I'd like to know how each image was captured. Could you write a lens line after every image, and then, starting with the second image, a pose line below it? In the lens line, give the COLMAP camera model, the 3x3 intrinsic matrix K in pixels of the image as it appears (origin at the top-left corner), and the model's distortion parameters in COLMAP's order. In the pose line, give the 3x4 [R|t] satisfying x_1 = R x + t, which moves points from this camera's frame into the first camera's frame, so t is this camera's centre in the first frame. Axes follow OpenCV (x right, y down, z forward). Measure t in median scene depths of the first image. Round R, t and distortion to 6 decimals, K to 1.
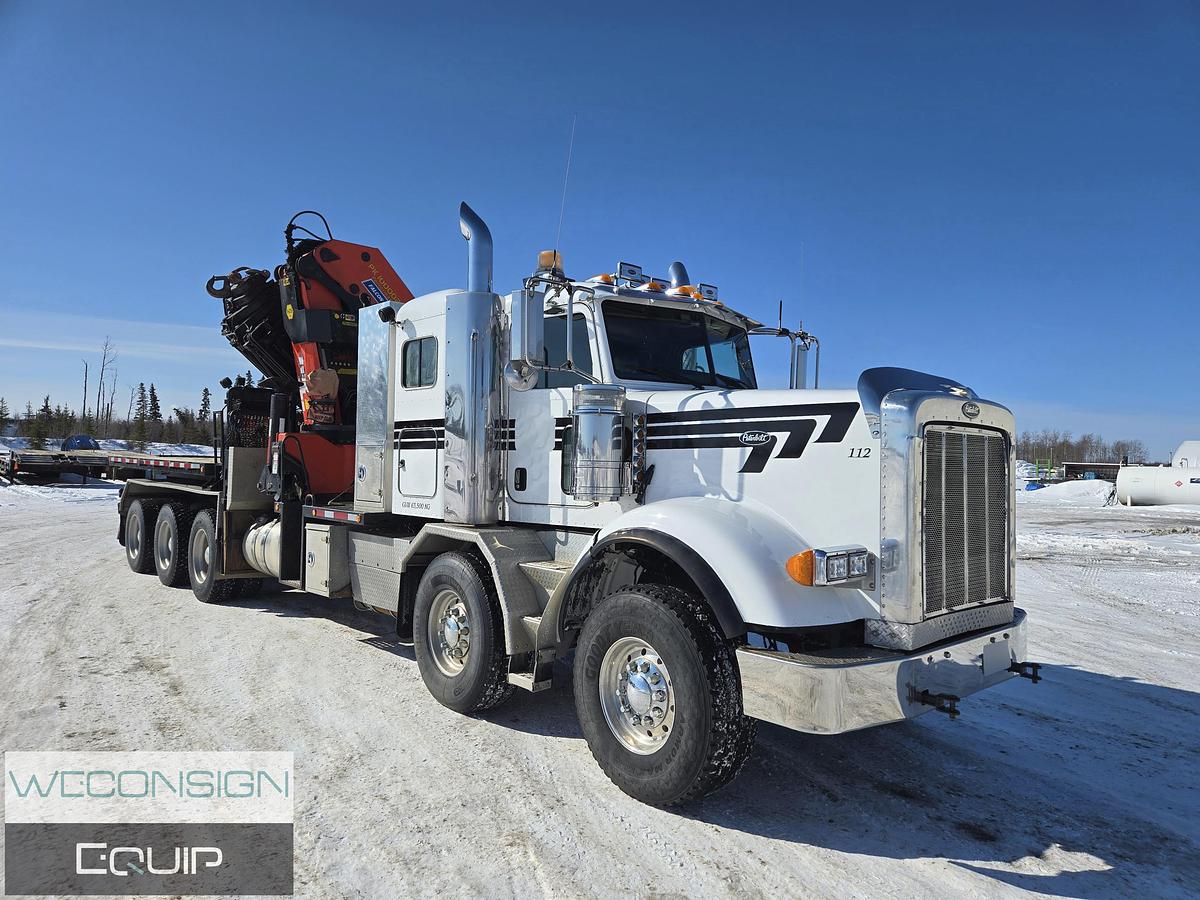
lens RADIAL K [[797.0, 0, 611.1], [0, 797.0, 448.6], [0, 0, 1]] dist [0.076738, -0.062085]
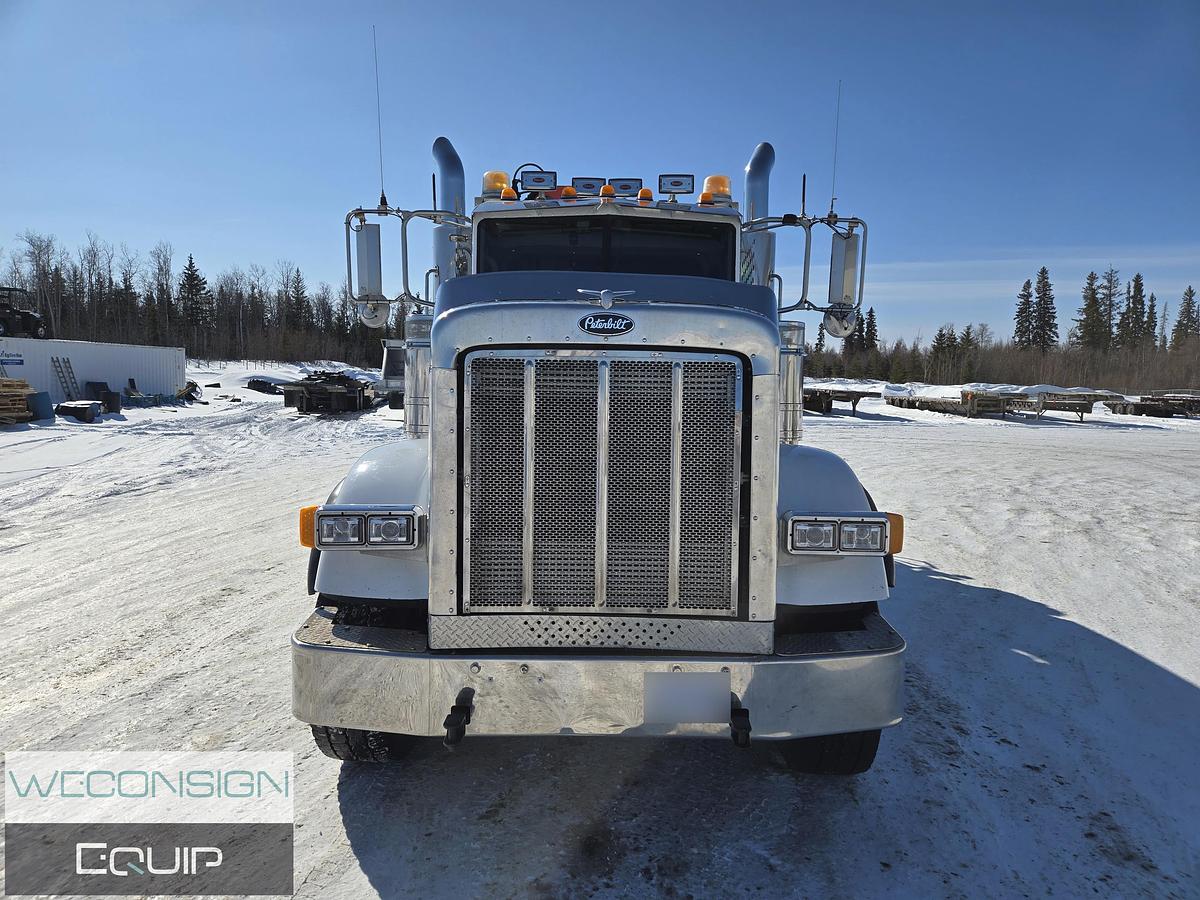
lens RADIAL K [[797.0, 0, 609.9], [0, 797.0, 438.2], [0, 0, 1]] dist [0.076738, -0.062085]
pose [[0.737000, 0.037026, -0.674878, 0.840572], [0.013608, 0.997483, 0.069585, 0.000624], [0.675756, -0.060468, 0.734641, 0.477604]]
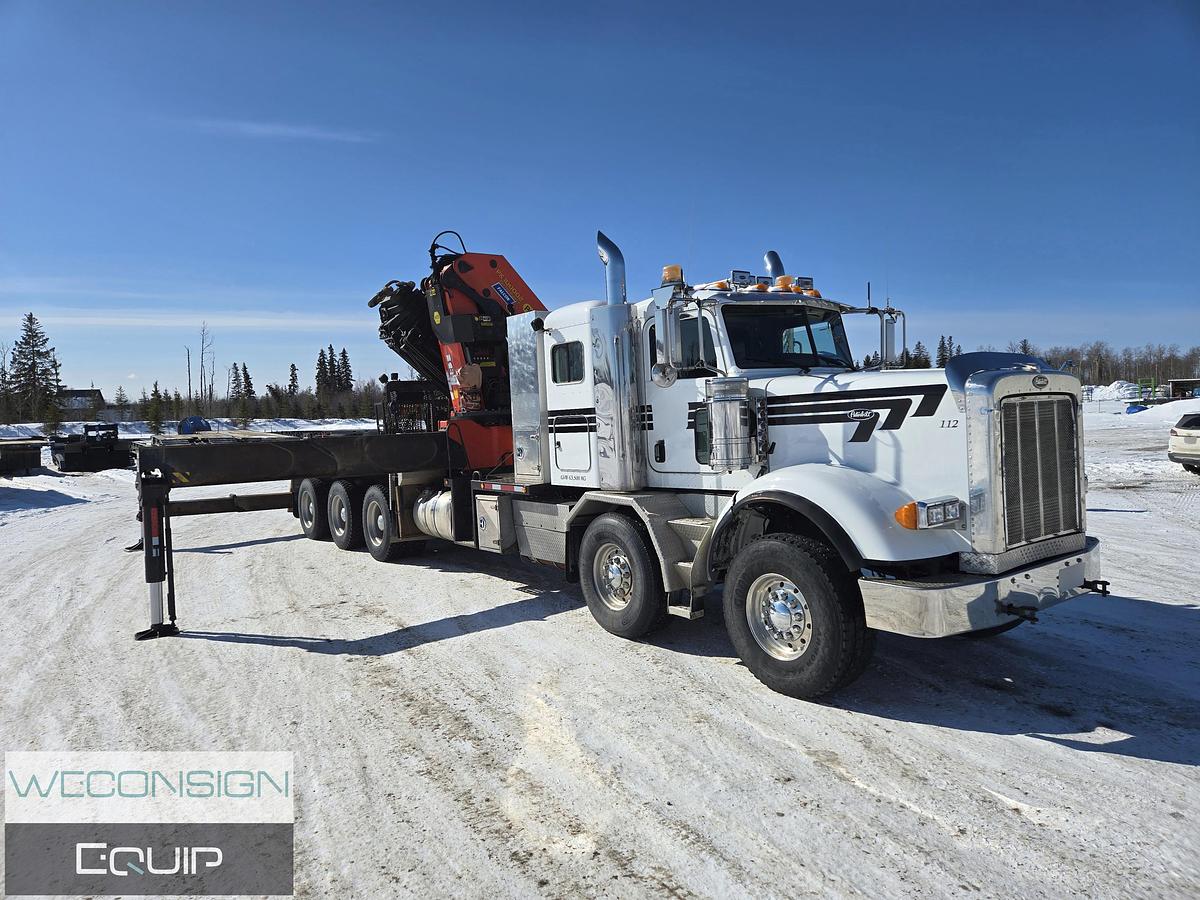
lens RADIAL K [[797.0, 0, 591.9], [0, 797.0, 441.9], [0, 0, 1]] dist [0.076738, -0.062085]
pose [[0.992073, -0.059025, -0.110934, -0.099795], [0.064968, 0.996596, 0.050747, -0.059890], [0.107561, -0.057552, 0.992531, -0.297501]]
